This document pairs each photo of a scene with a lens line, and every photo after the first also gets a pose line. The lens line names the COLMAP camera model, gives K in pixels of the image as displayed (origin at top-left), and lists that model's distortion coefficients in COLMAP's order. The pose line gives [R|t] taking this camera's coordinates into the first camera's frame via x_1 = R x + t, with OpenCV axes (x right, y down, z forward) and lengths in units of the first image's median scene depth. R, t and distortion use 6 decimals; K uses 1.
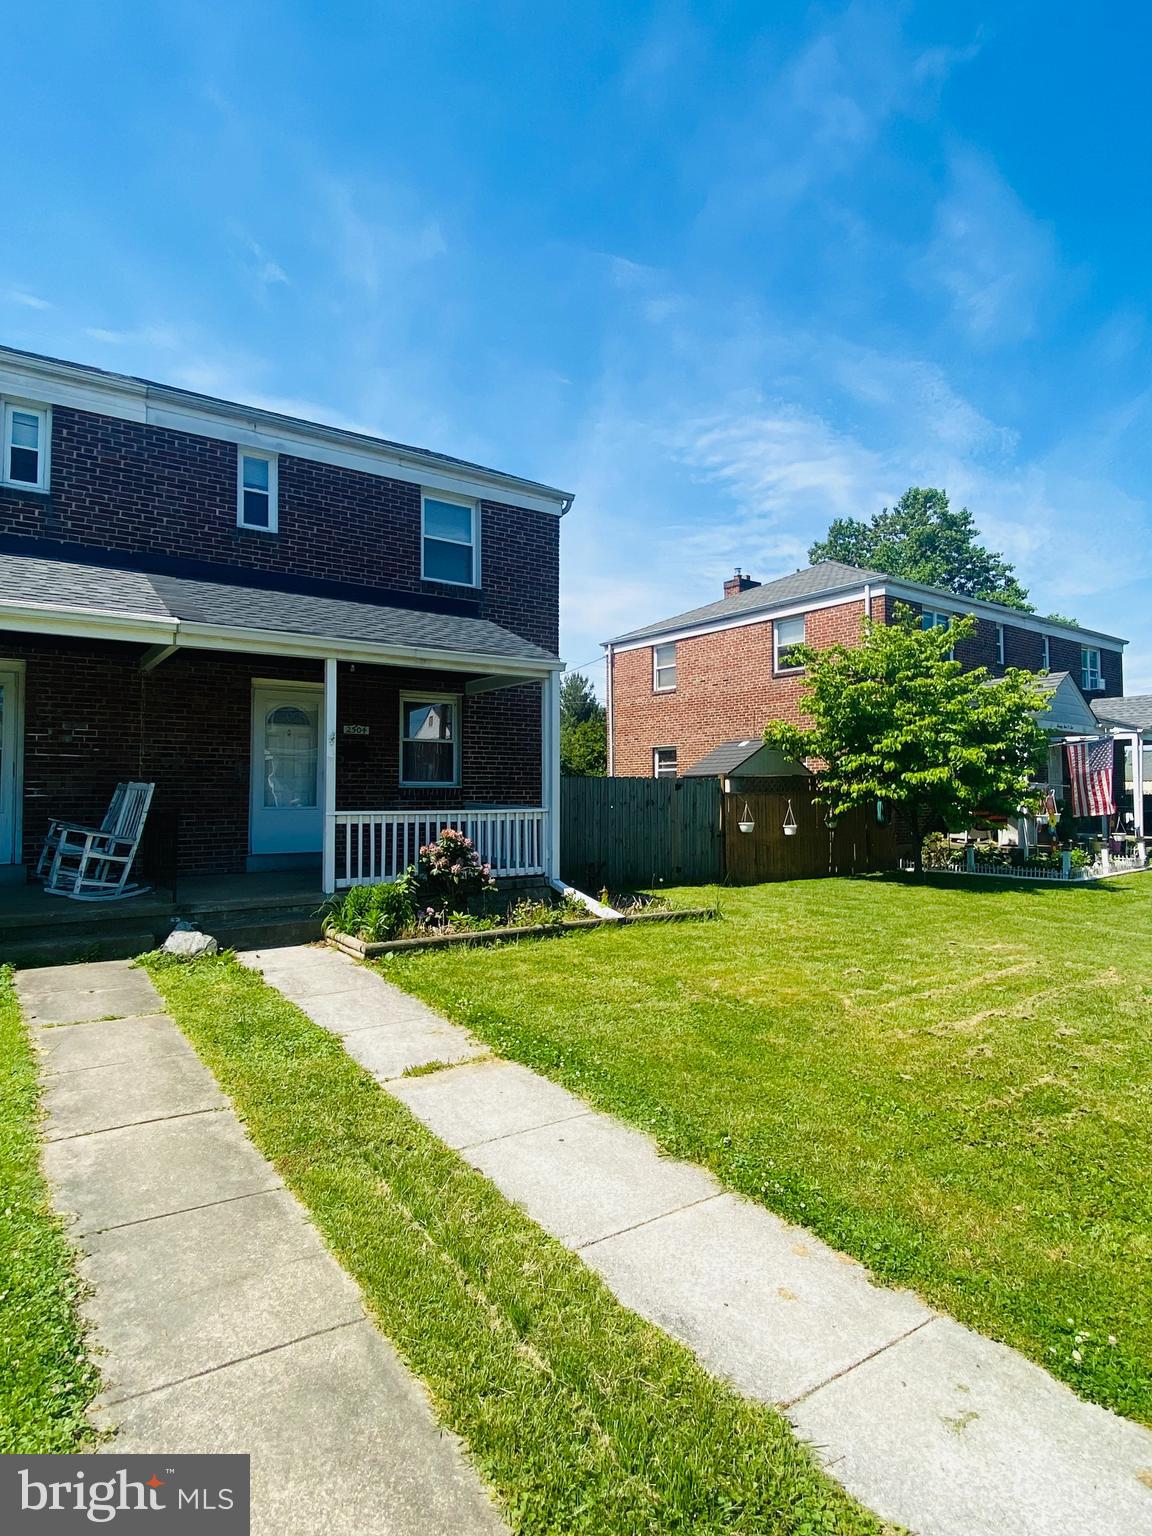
lens RADIAL K [[865.0, 0, 581.2], [0, 865.0, 765.5], [0, 0, 1]] dist [-0.025706, -0.002986]
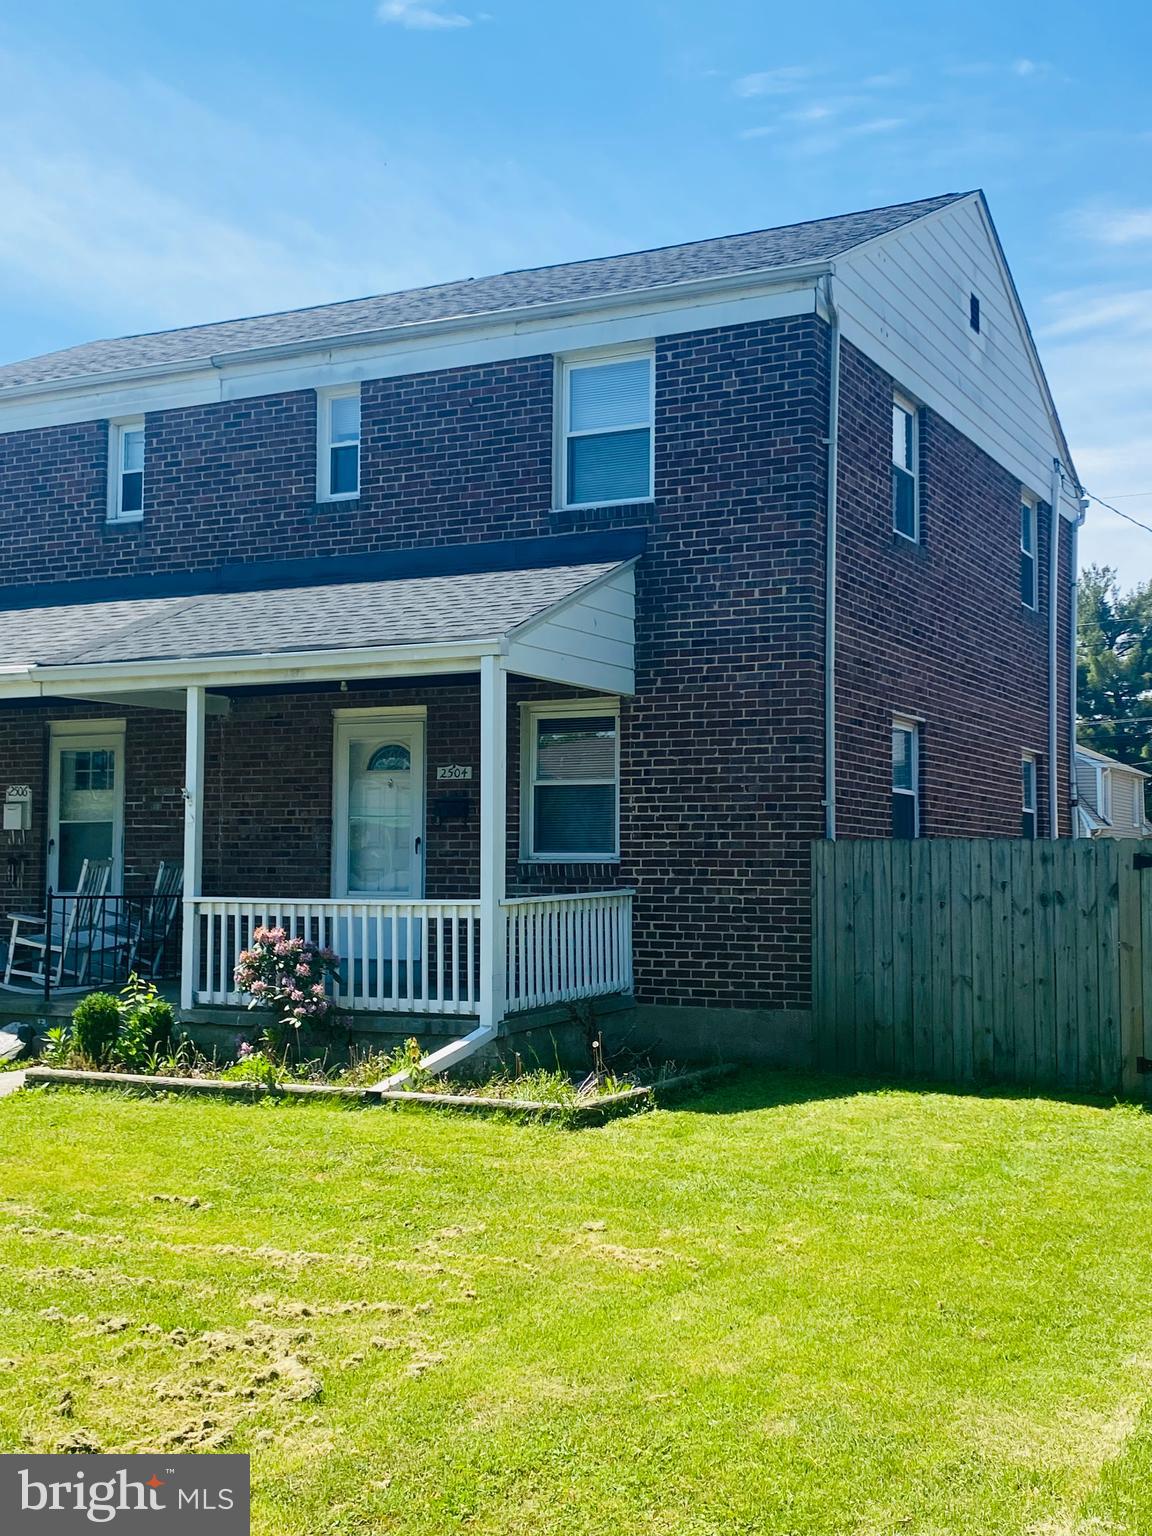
lens RADIAL K [[1773.8, 0, 592.6], [0, 1773.8, 773.8], [0, 0, 1]] dist [0.057410, 0.000000]
pose [[0.442369, -0.046463, -0.895629, 1.082815], [0.024250, 0.998912, -0.039843, 0.015834], [0.896505, -0.004094, 0.443014, 0.573239]]
